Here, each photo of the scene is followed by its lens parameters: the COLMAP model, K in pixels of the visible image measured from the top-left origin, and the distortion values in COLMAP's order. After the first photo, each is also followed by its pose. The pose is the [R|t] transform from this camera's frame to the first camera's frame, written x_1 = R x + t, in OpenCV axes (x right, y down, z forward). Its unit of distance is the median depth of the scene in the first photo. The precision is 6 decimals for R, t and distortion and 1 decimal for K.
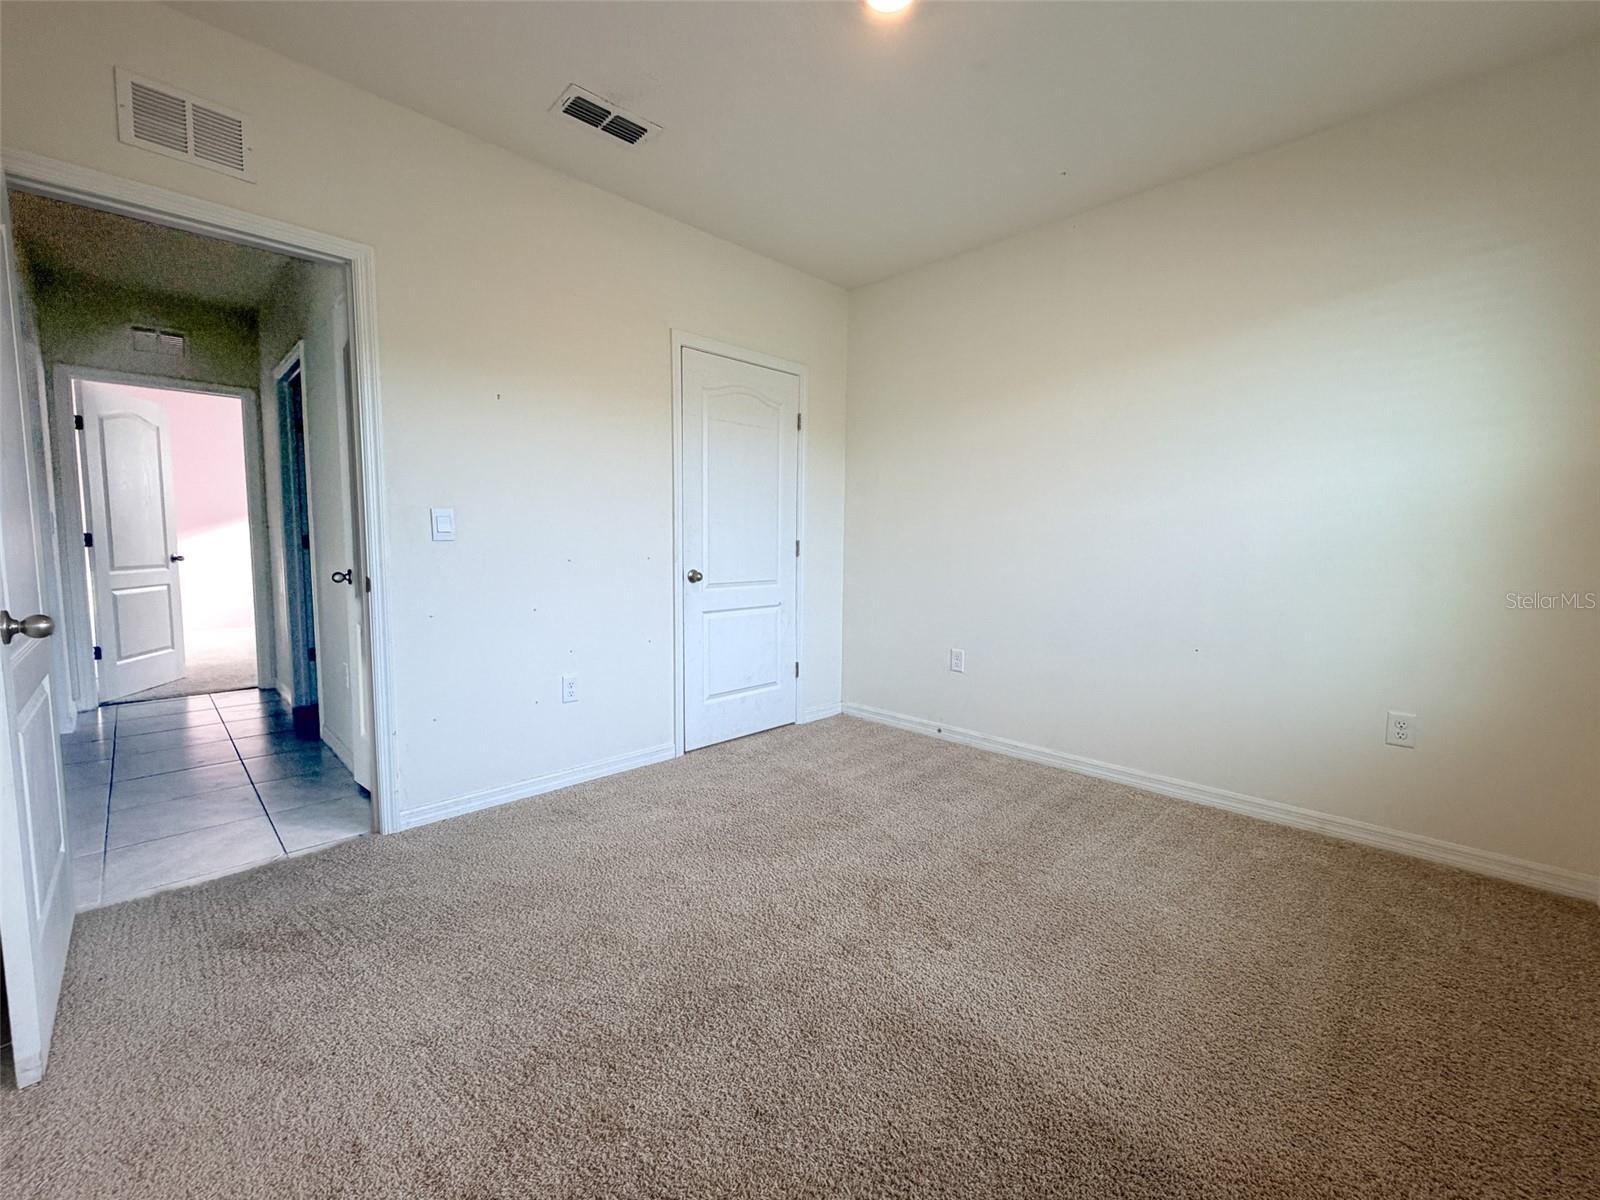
lens RADIAL K [[651.4, 0, 793.0], [0, 651.4, 601.0], [0, 0, 1]] dist [-0.001965, -0.000098]
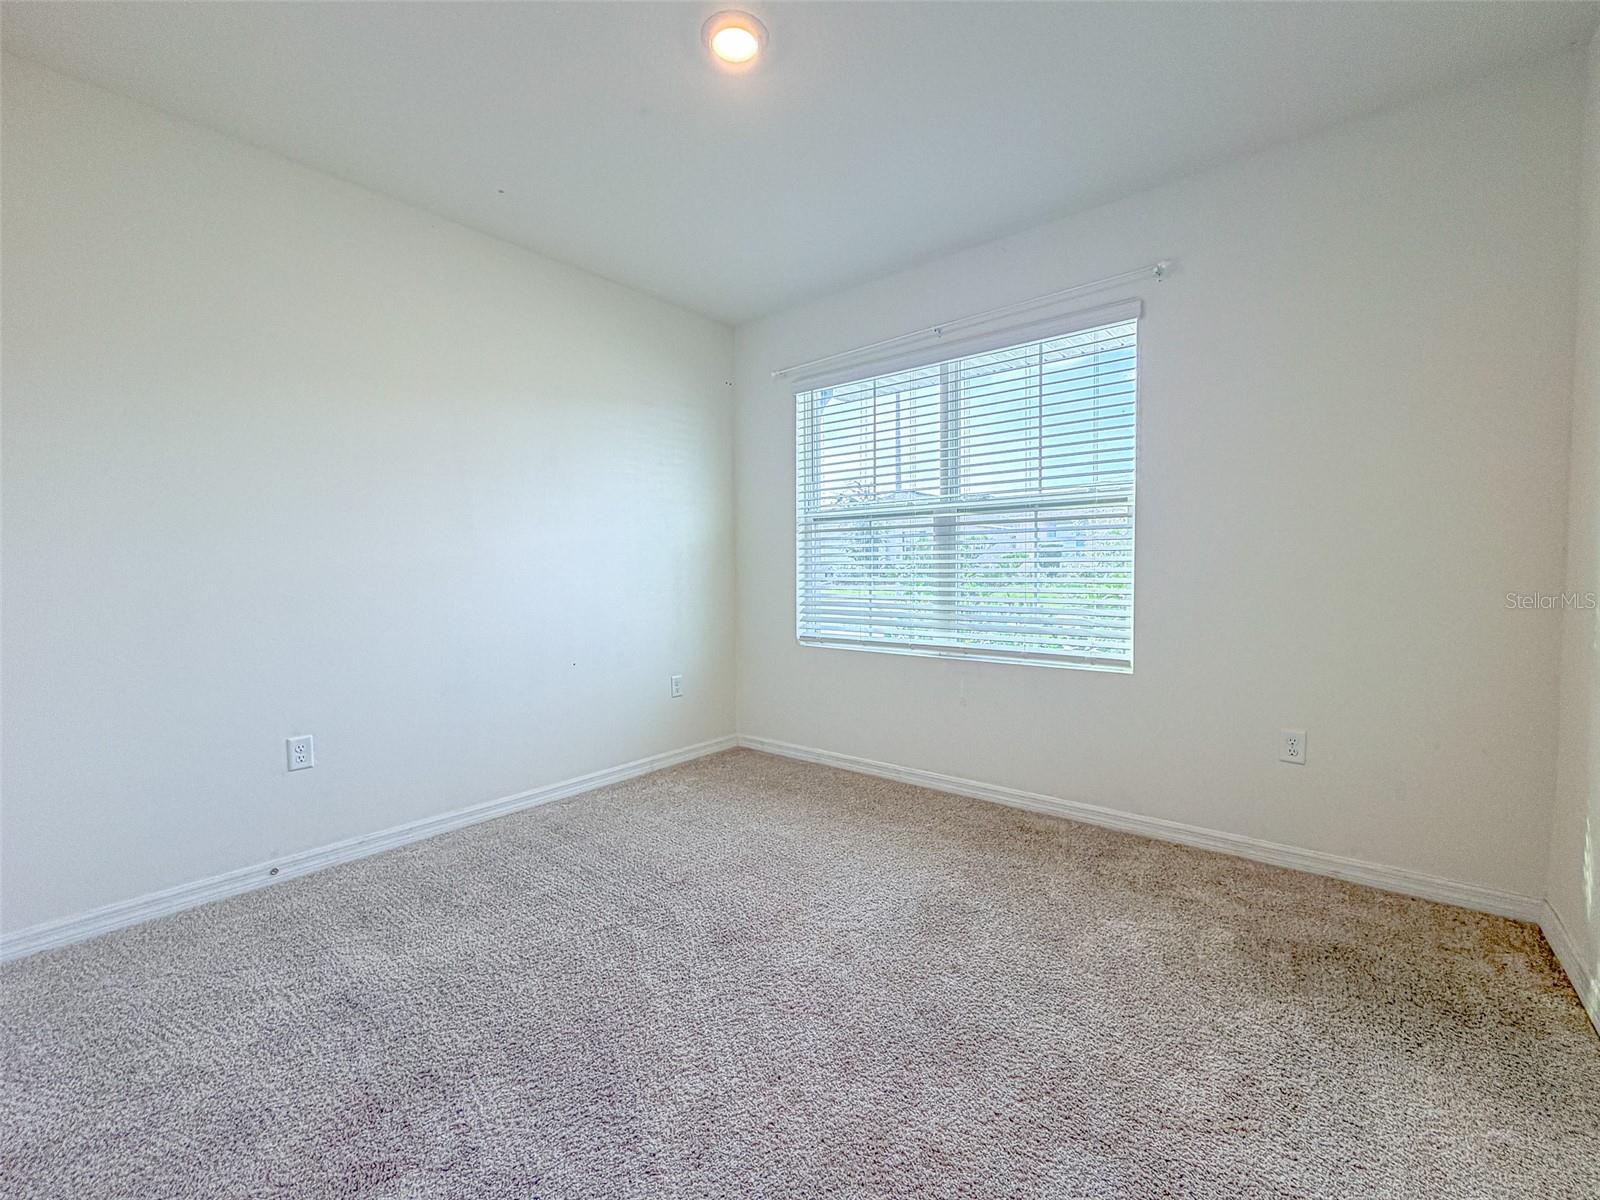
lens RADIAL K [[651.4, 0, 794.9], [0, 651.4, 614.3], [0, 0, 1]] dist [-0.001965, -0.000098]
pose [[-0.092918, -0.070381, 0.993183, -0.452320], [0.098309, 0.991976, 0.079493, -0.053696], [-0.990809, 0.105025, -0.085253, 0.538176]]
